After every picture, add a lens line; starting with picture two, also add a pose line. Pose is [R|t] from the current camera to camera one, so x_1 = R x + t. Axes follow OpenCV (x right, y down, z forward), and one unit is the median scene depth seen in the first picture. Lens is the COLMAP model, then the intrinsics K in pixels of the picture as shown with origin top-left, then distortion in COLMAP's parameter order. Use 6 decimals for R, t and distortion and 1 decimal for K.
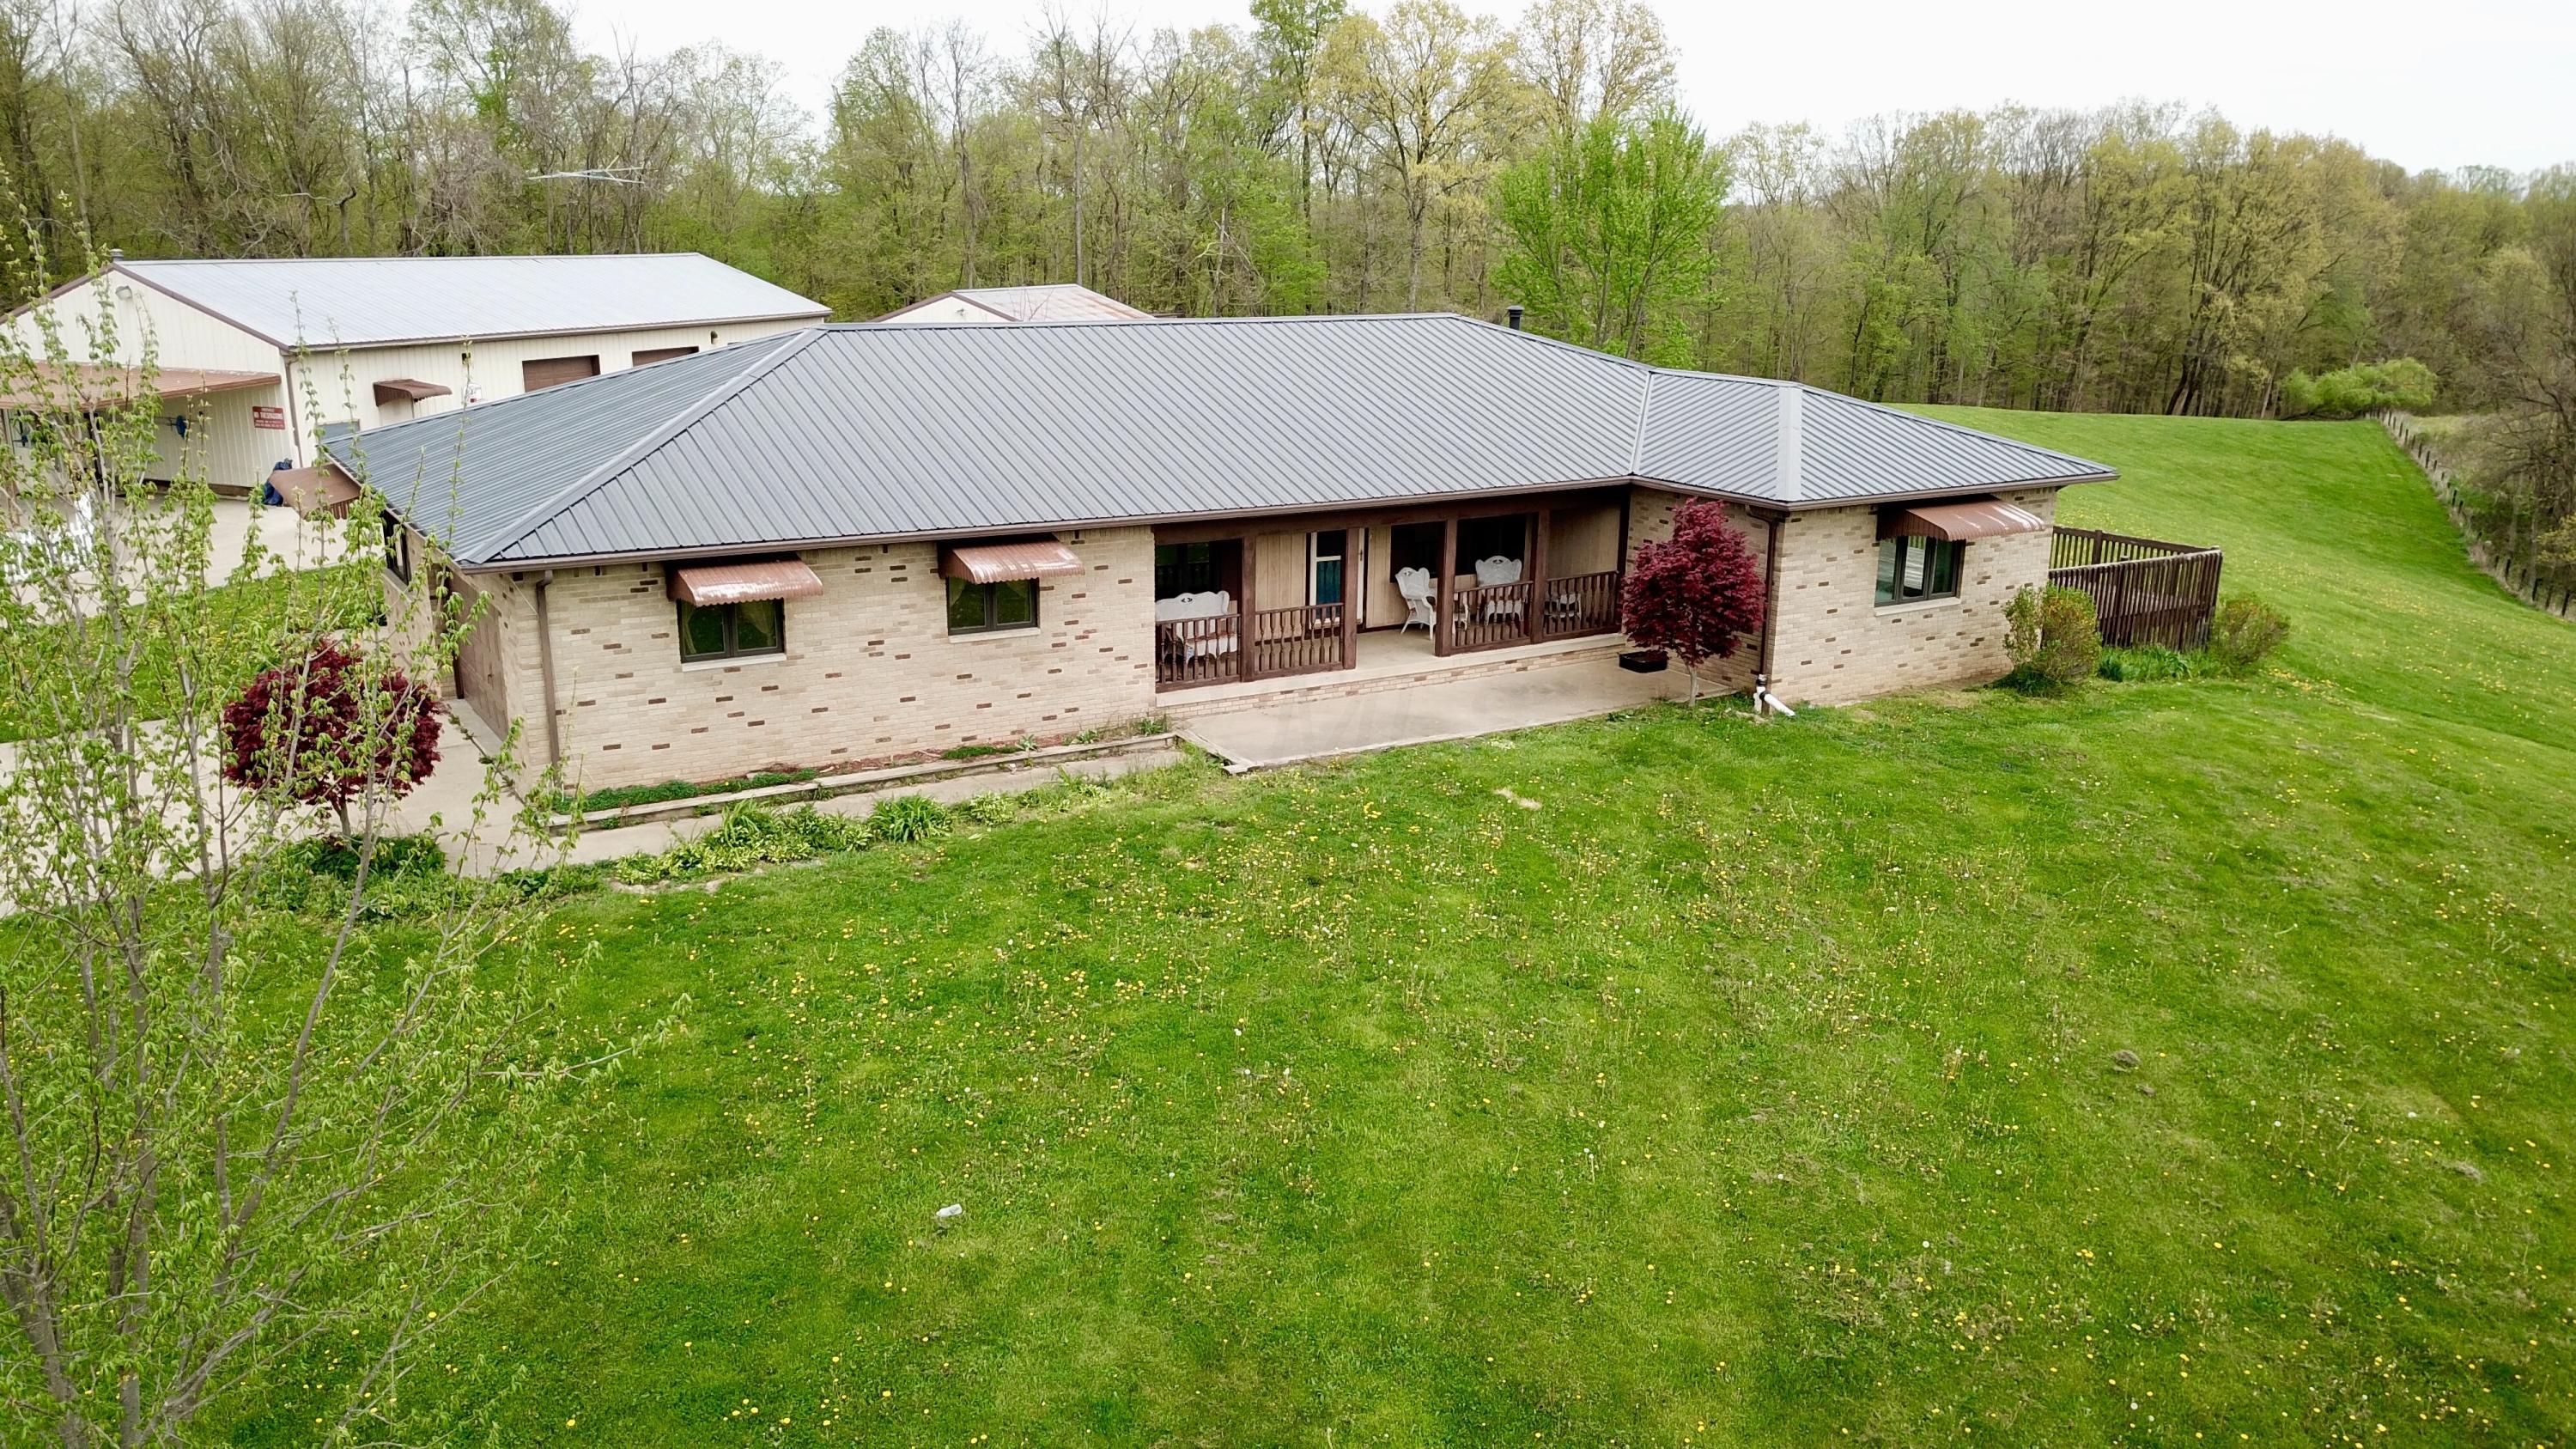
lens RADIAL K [[1963.9, 0, 1288.0], [0, 1963.9, 724.5], [0, 0, 1]] dist [0.011804, -0.031314]
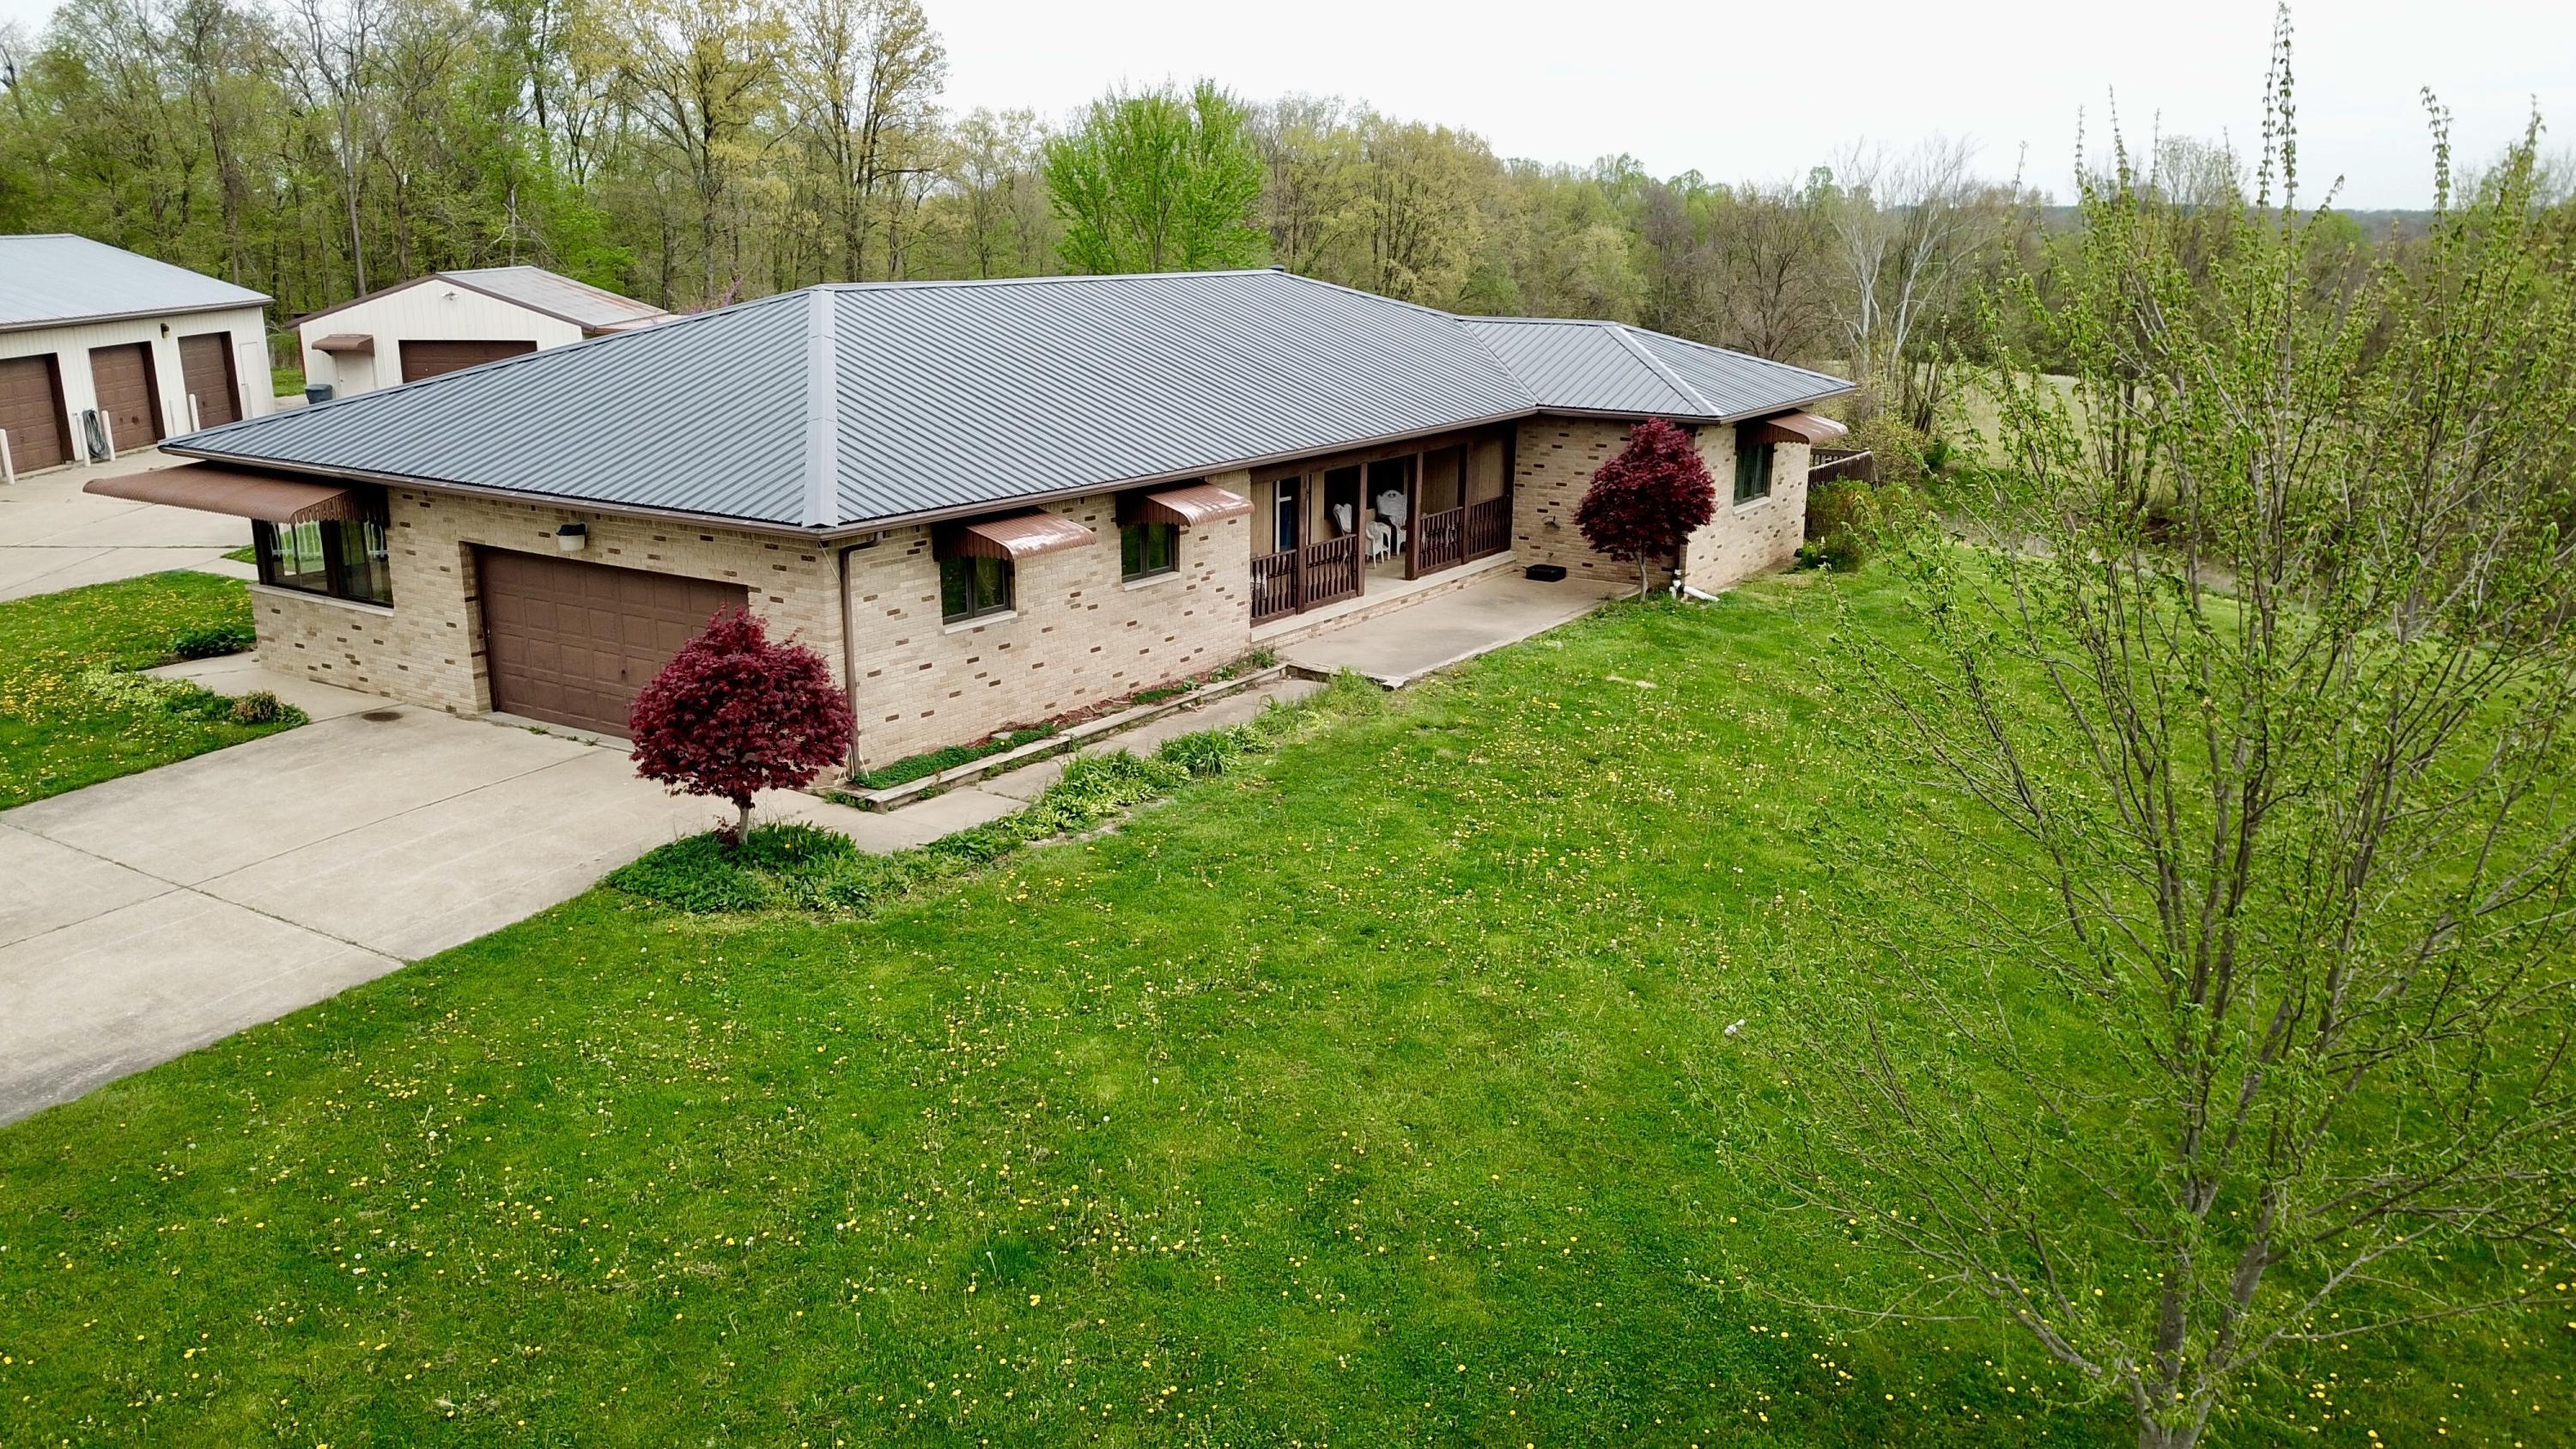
lens RADIAL K [[1972.3, 0, 1288.0], [0, 1972.3, 724.5], [0, 0, 1]] dist [0.053842, -0.048389]
pose [[0.905067, -0.113272, 0.409907, -0.563877], [0.112440, 0.993312, 0.026221, 0.010909], [-0.410136, 0.022358, 0.911750, 0.042074]]
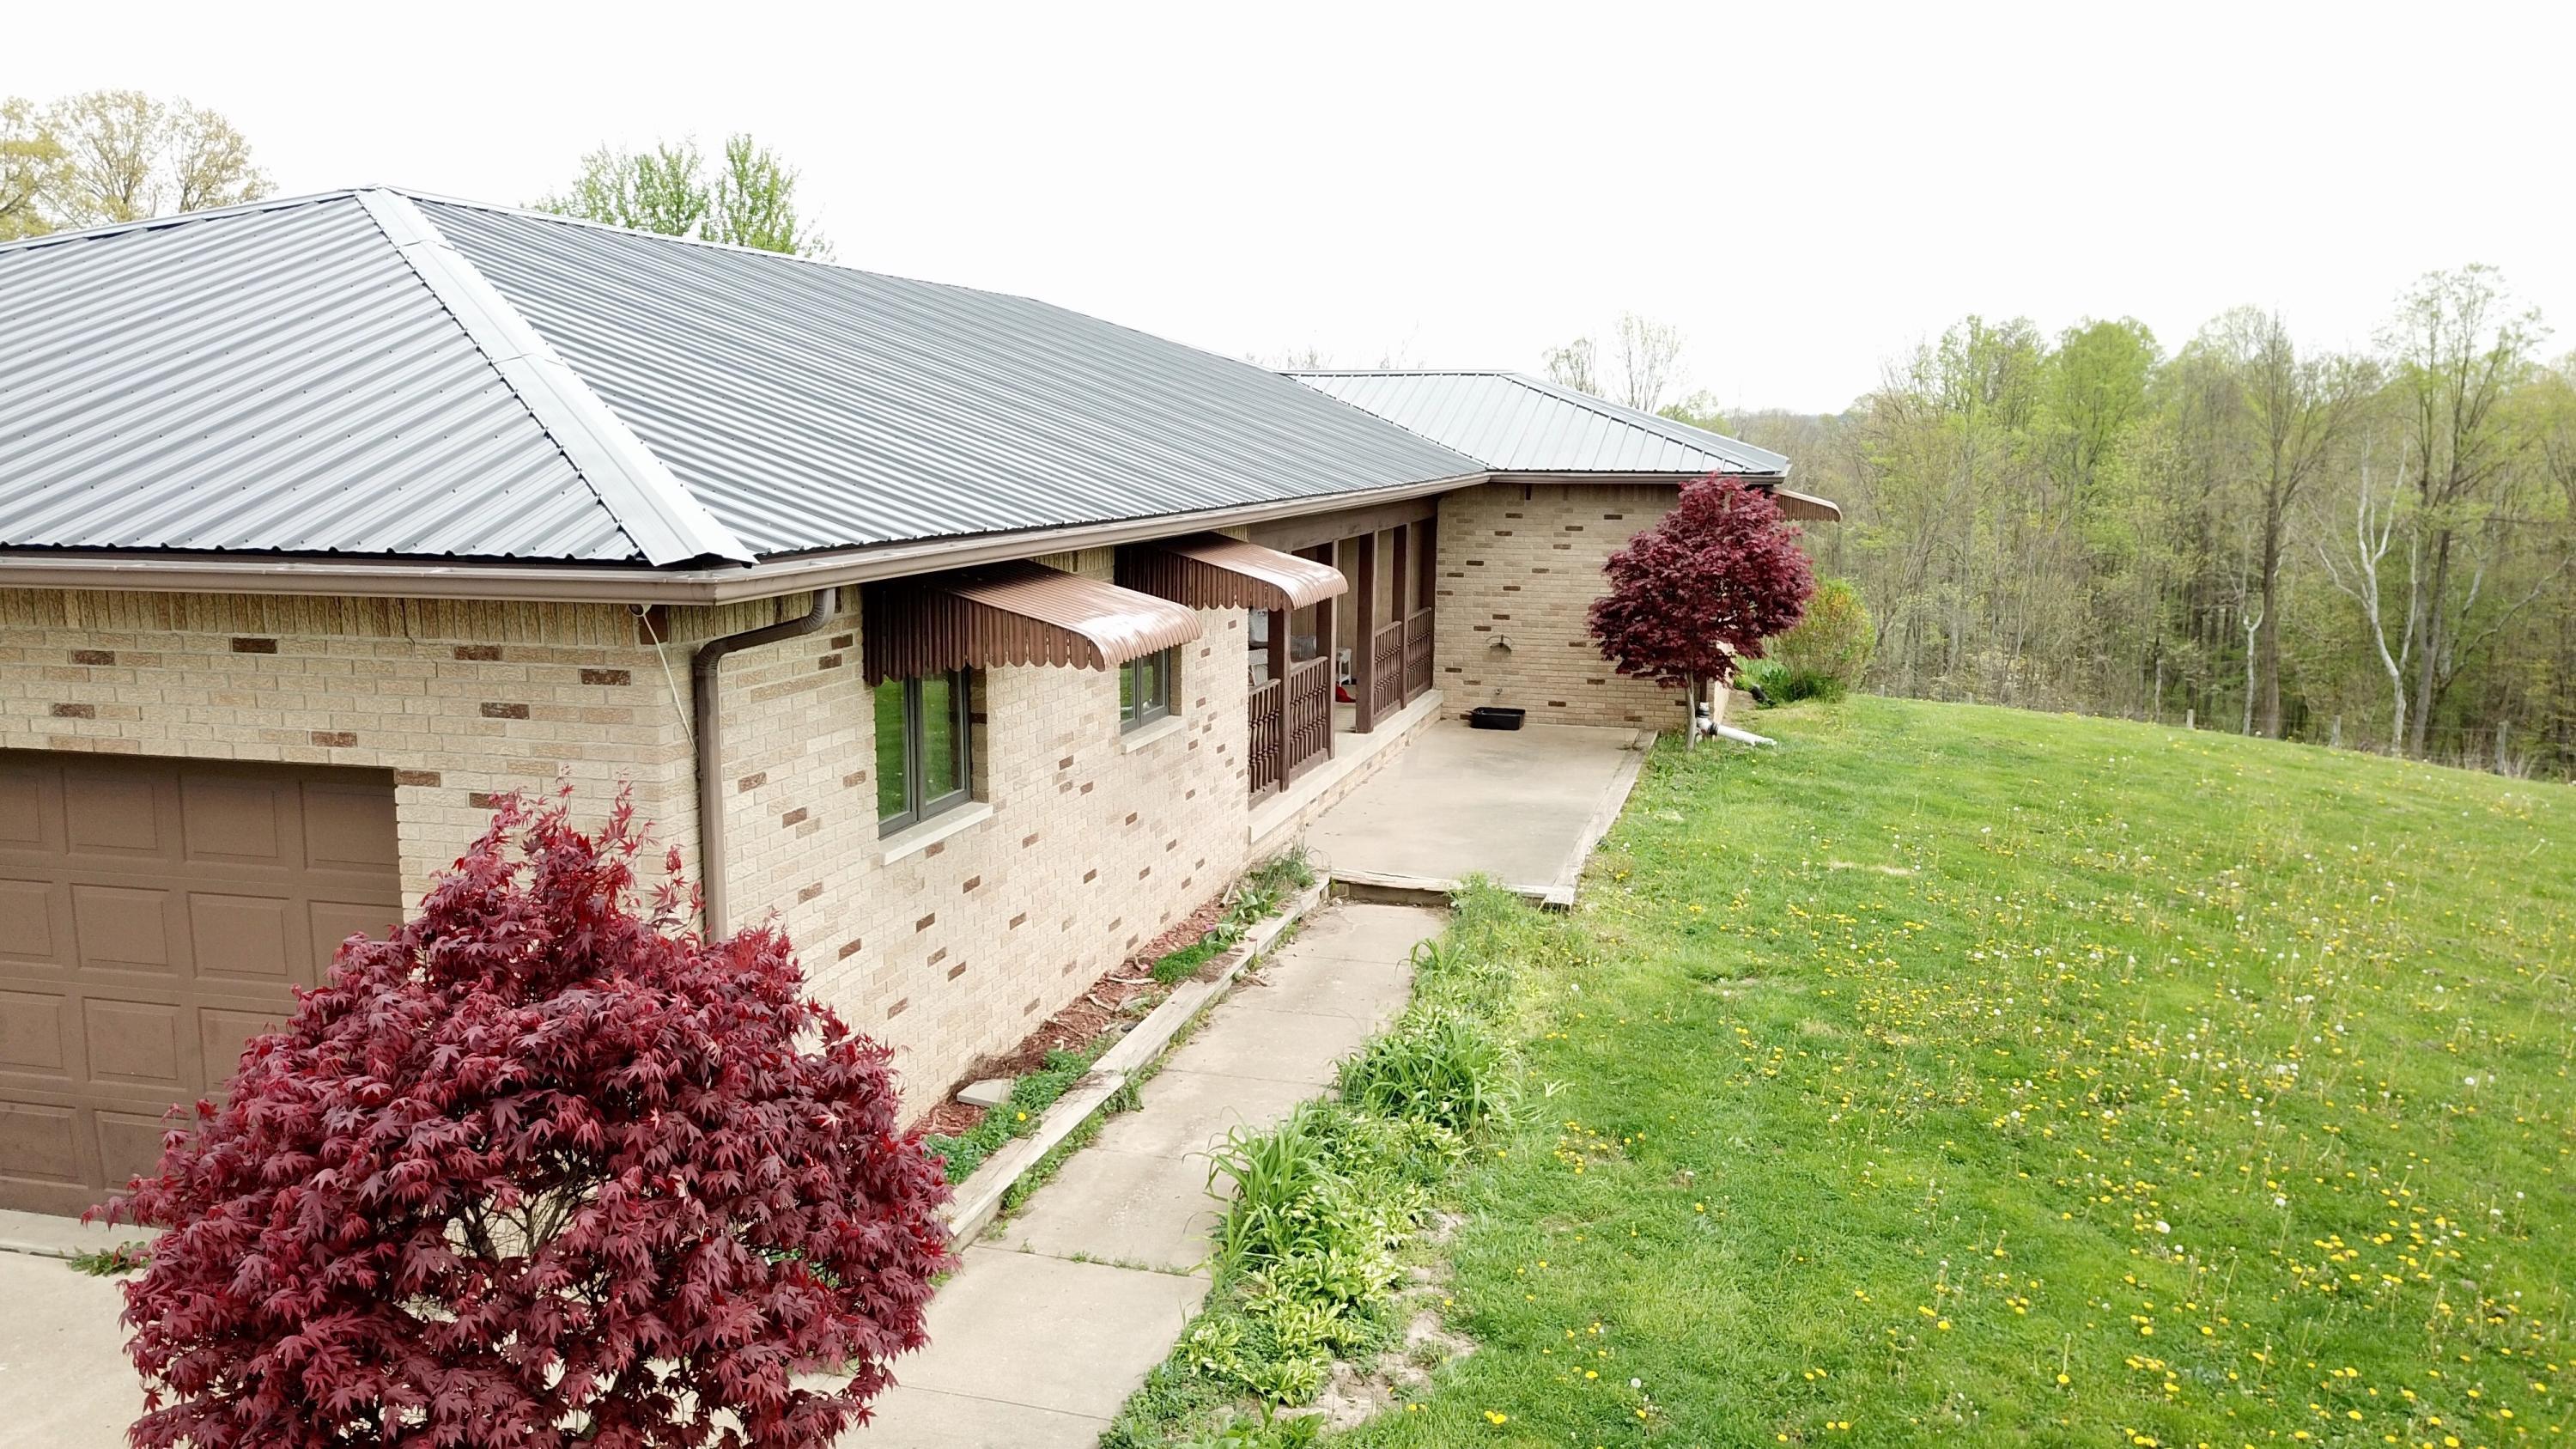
lens RADIAL K [[1972.3, 0, 1288.0], [0, 1972.3, 724.5], [0, 0, 1]] dist [0.053842, -0.048389]
pose [[0.727347, -0.112696, 0.676953, -0.520965], [0.179173, 0.983396, -0.028799, -0.028972], [-0.662468, 0.142239, 0.735462, 0.650909]]
